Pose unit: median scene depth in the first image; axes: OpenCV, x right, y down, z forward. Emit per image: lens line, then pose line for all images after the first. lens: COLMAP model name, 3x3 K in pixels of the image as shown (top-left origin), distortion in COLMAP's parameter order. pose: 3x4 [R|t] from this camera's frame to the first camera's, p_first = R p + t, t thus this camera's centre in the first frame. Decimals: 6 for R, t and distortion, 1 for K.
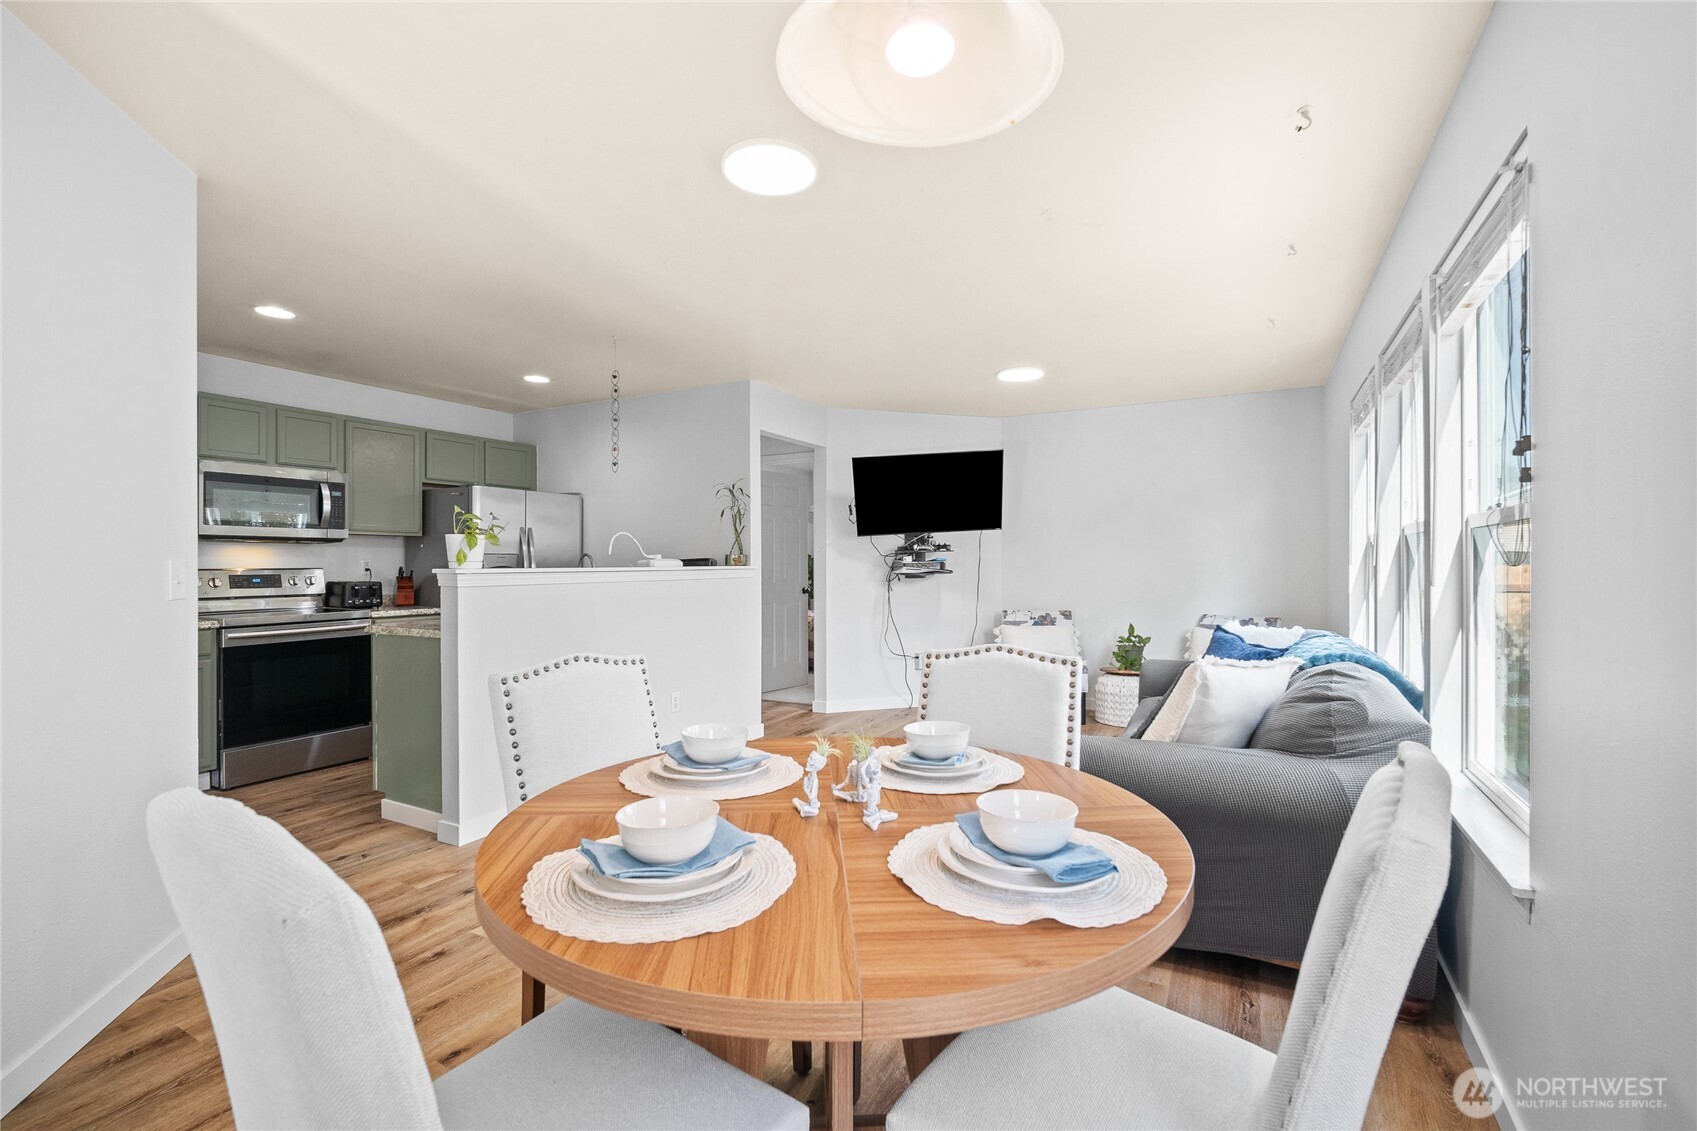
lens RADIAL K [[744.7, 0, 844.5], [0, 744.7, 566.0], [0, 0, 1]] dist [-0.014898, 0.004869]
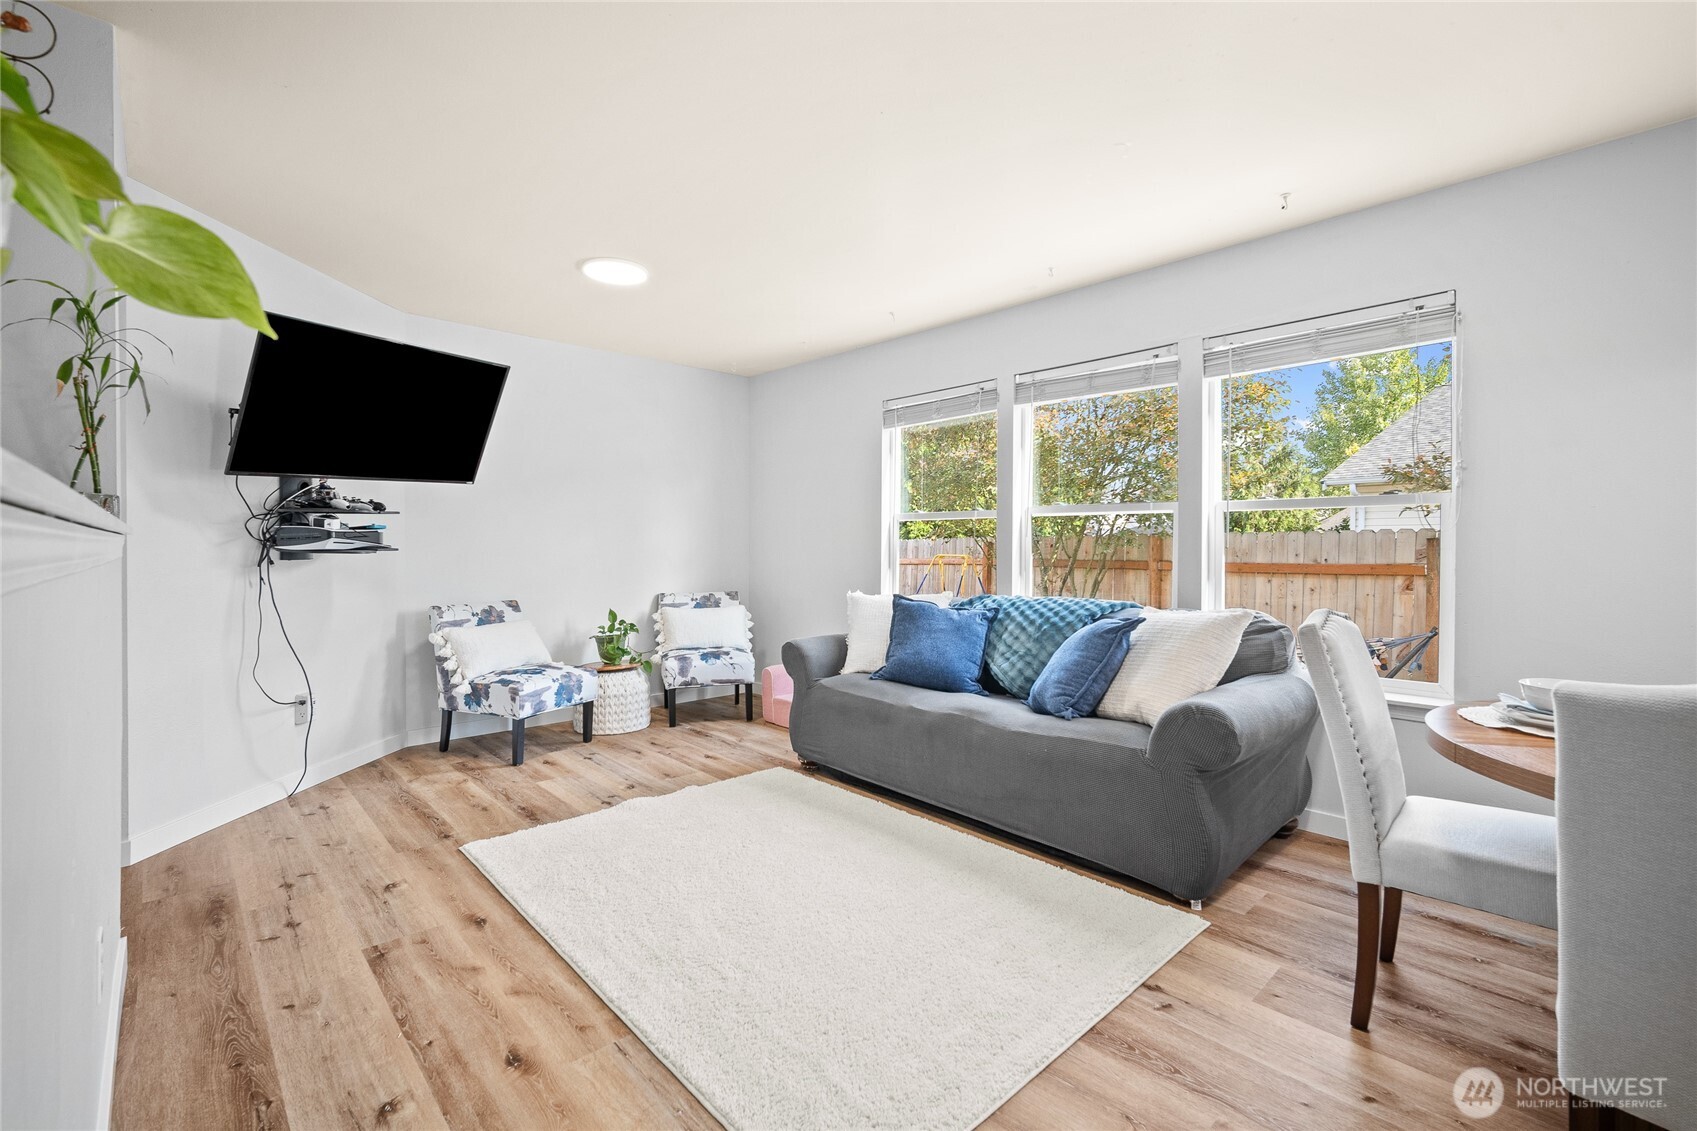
lens RADIAL K [[744.7, 0, 860.4], [0, 744.7, 551.4], [0, 0, 1]] dist [-0.014898, 0.004869]
pose [[0.303678, -0.002068, 0.952773, -0.329079], [0.002122, 0.999997, 0.001495, 0.011468], [-0.952772, 0.001568, 0.303681, 0.478415]]
